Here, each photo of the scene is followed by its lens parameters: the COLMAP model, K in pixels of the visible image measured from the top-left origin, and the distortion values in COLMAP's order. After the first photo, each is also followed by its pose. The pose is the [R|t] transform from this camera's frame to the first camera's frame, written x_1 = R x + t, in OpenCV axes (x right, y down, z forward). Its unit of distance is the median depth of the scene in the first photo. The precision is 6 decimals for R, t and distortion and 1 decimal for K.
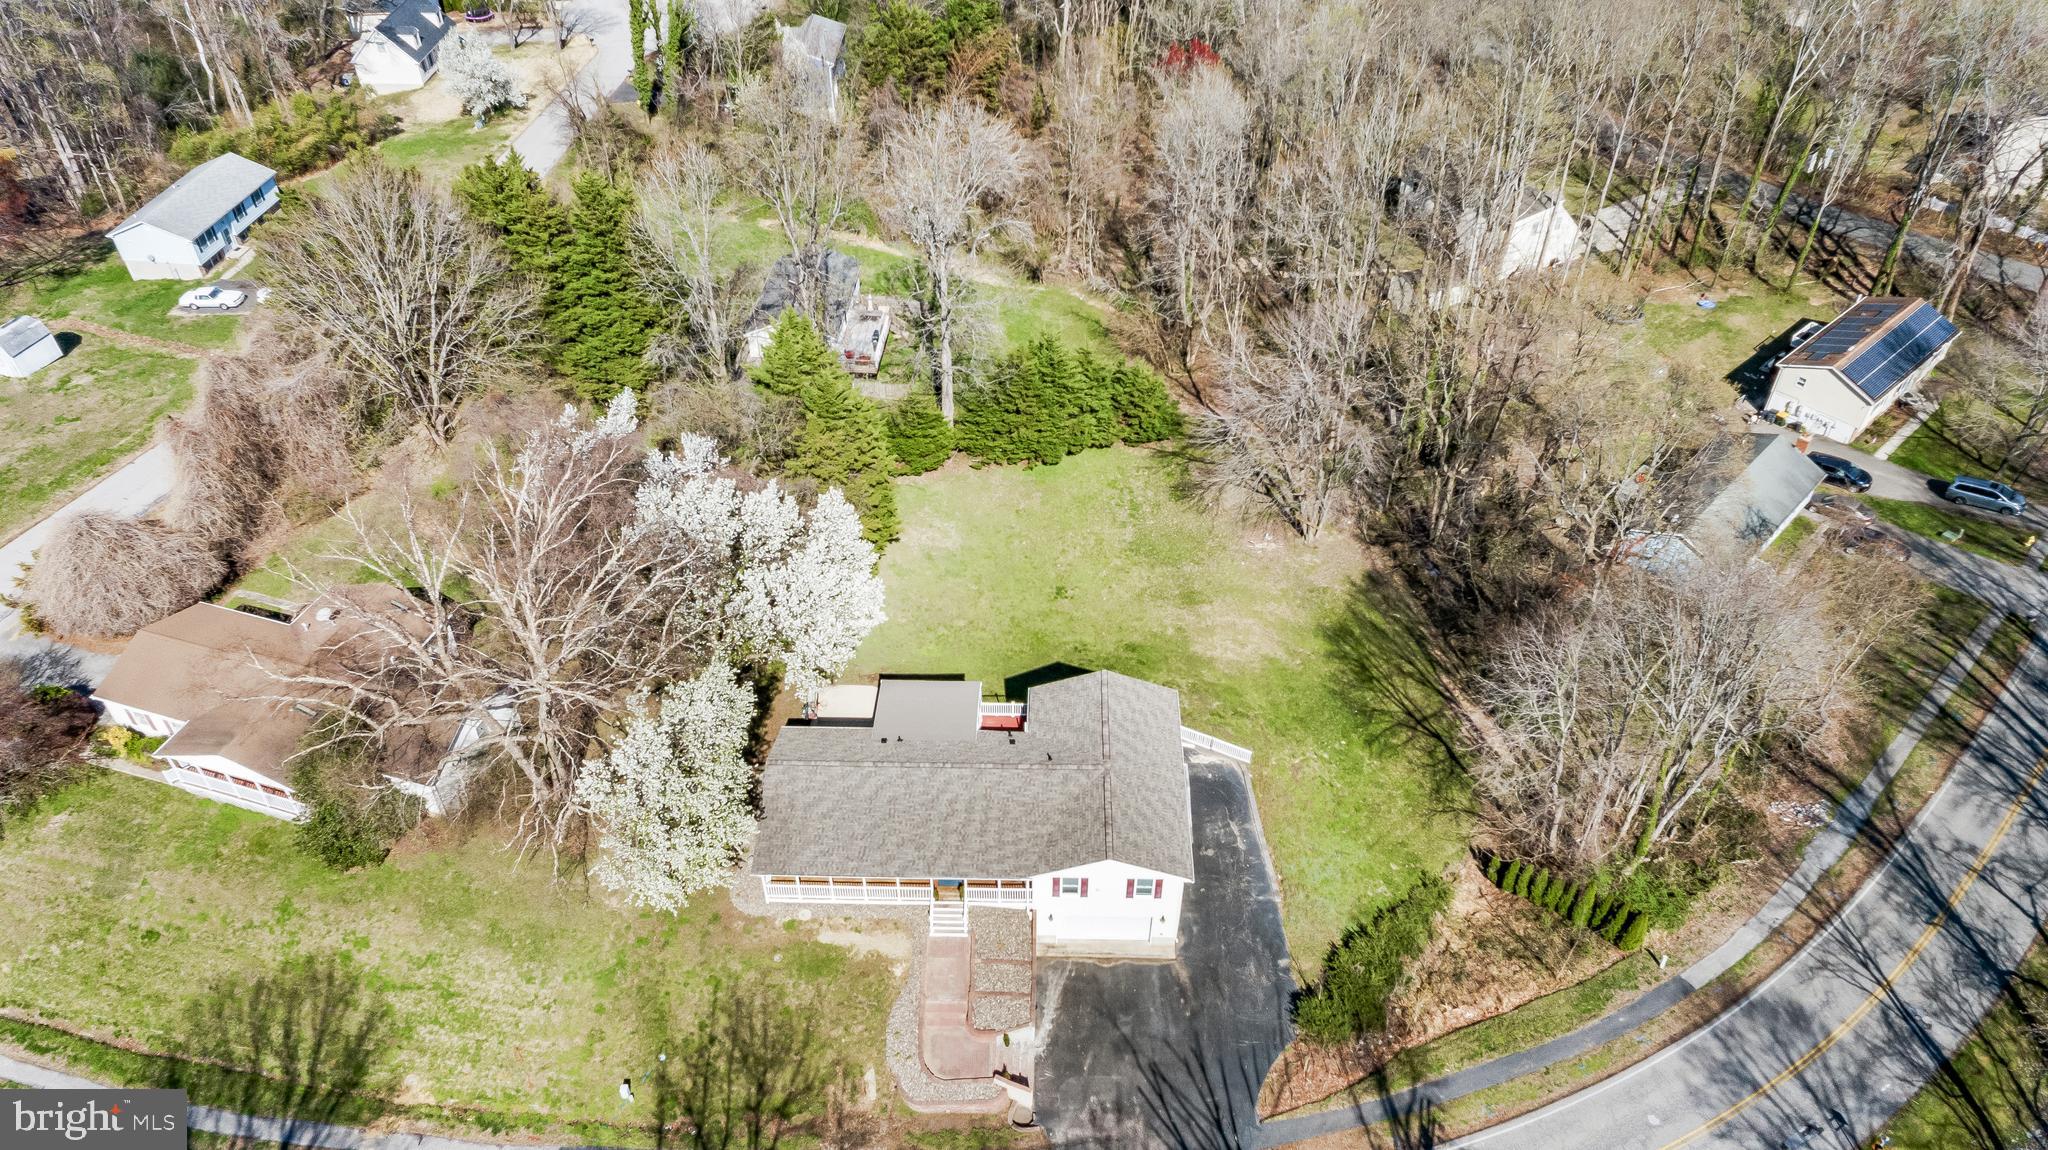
lens RADIAL K [[1401.7, 0, 1024.0], [0, 1401.7, 575.0], [0, 0, 1]] dist [-0.000224, 0.000860]
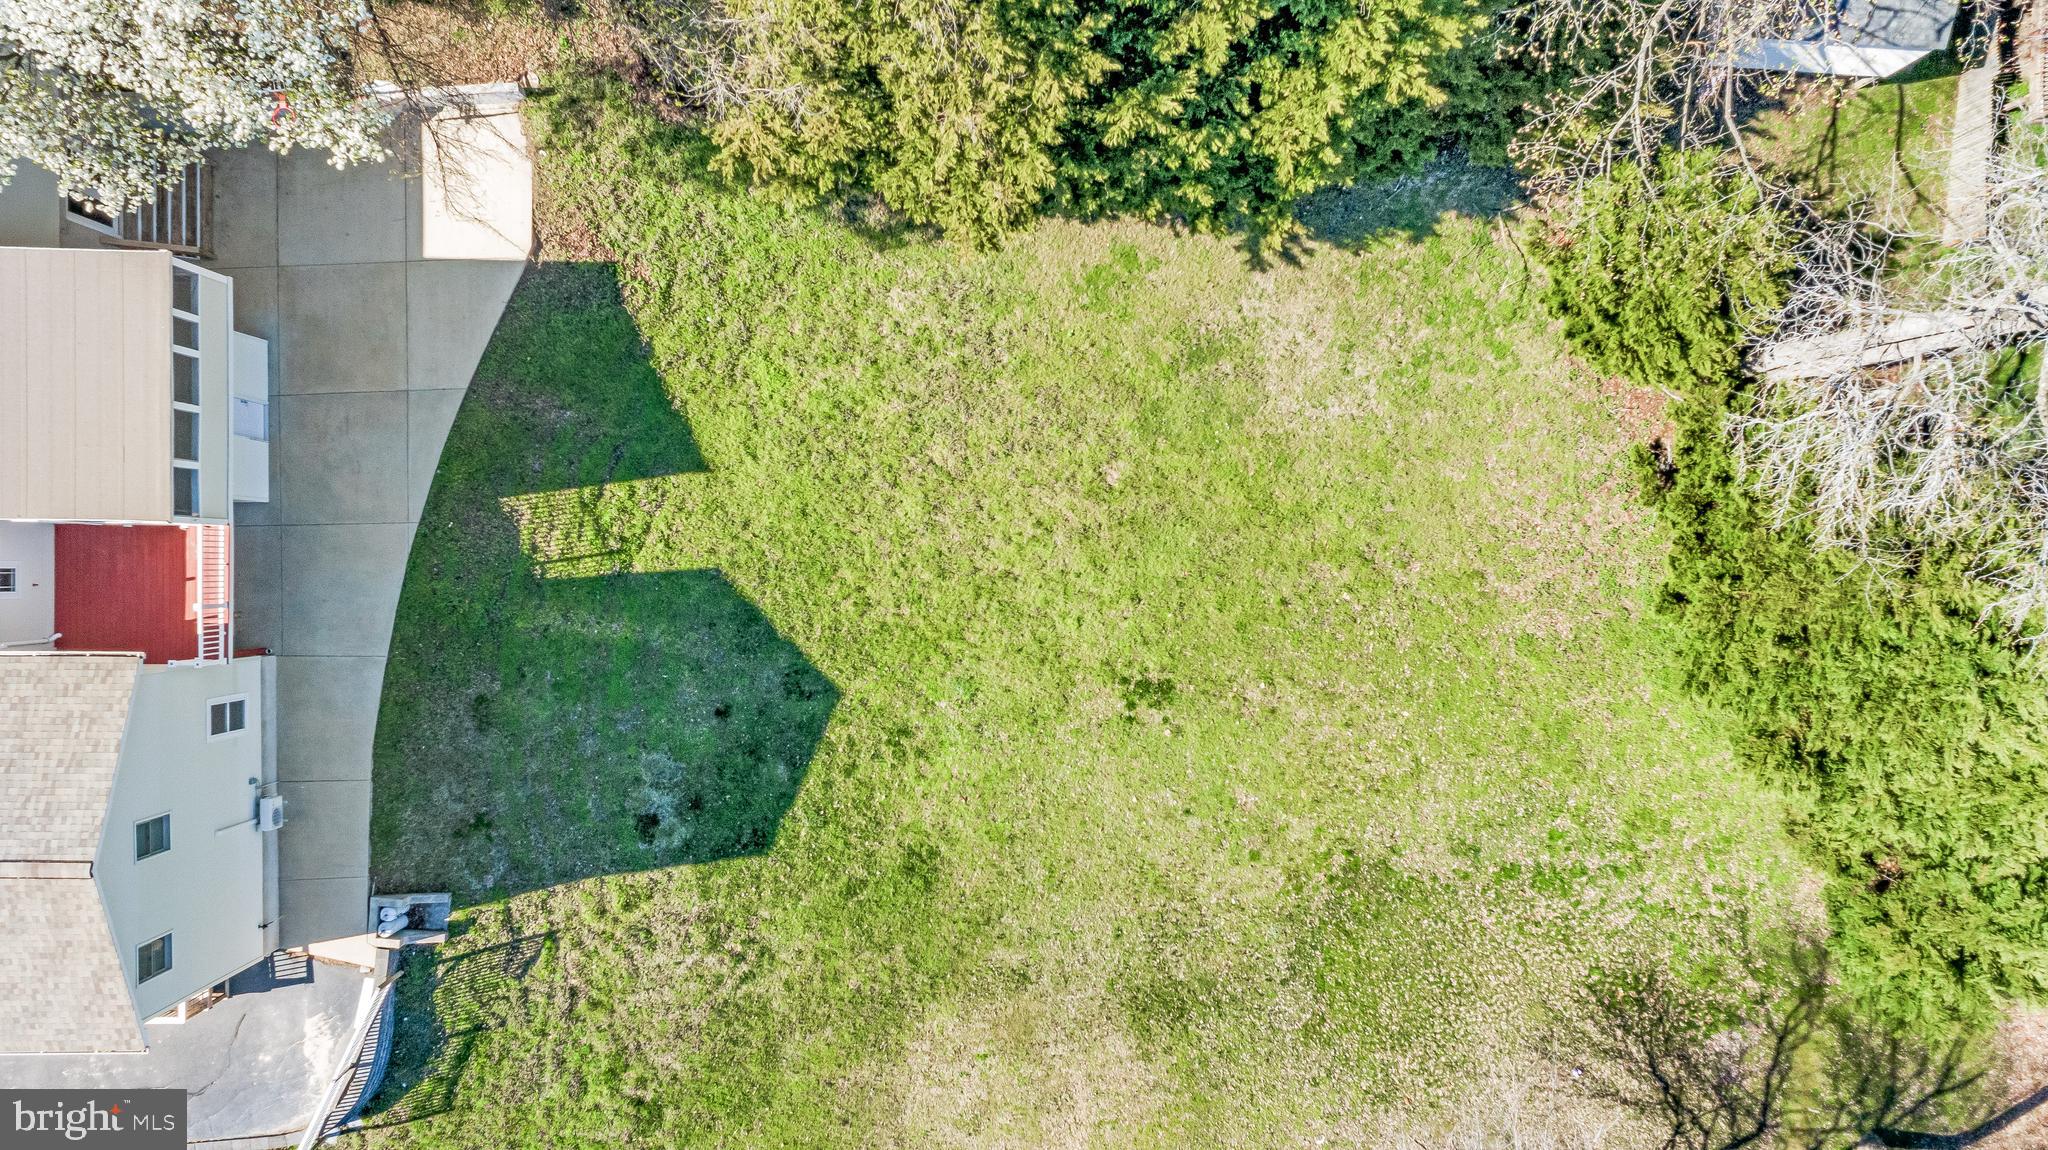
lens RADIAL K [[1375.0, 0, 1024.0], [0, 1375.0, 575.0], [0, 0, 1]] dist [-0.007145, 0.044098]
pose [[0.020426, 0.999744, 0.009764, -0.015491], [-0.655261, 0.006010, 0.755378, -0.330269], [0.755126, -0.021827, 0.655216, 0.900377]]
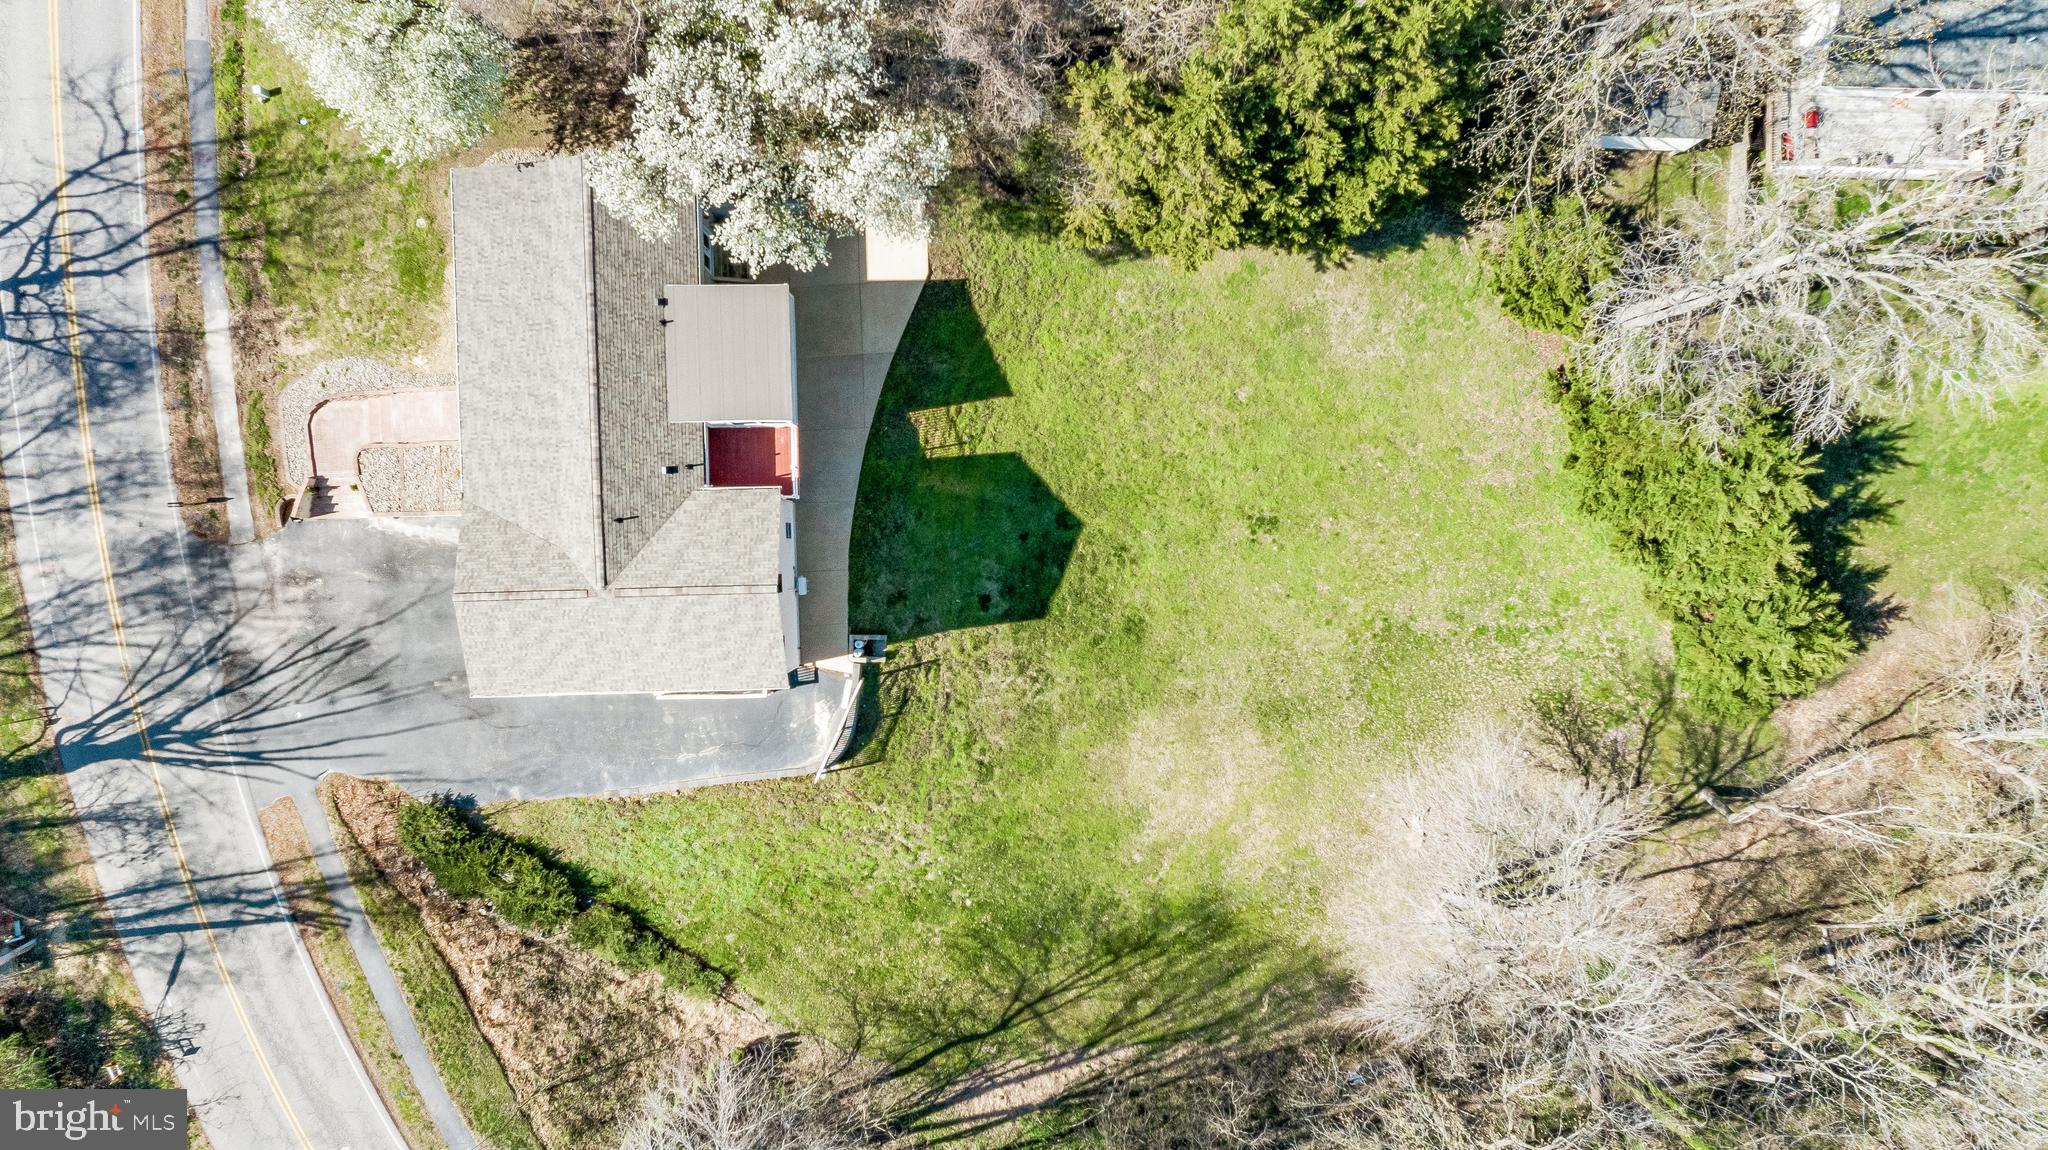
lens RADIAL K [[1401.7, 0, 1024.0], [0, 1401.7, 575.0], [0, 0, 1]] dist [-0.000224, 0.000860]
pose [[0.049543, 0.998594, 0.018843, 0.040348], [-0.653638, 0.018152, 0.756590, -0.535414], [0.755184, -0.049800, 0.653618, 0.587225]]
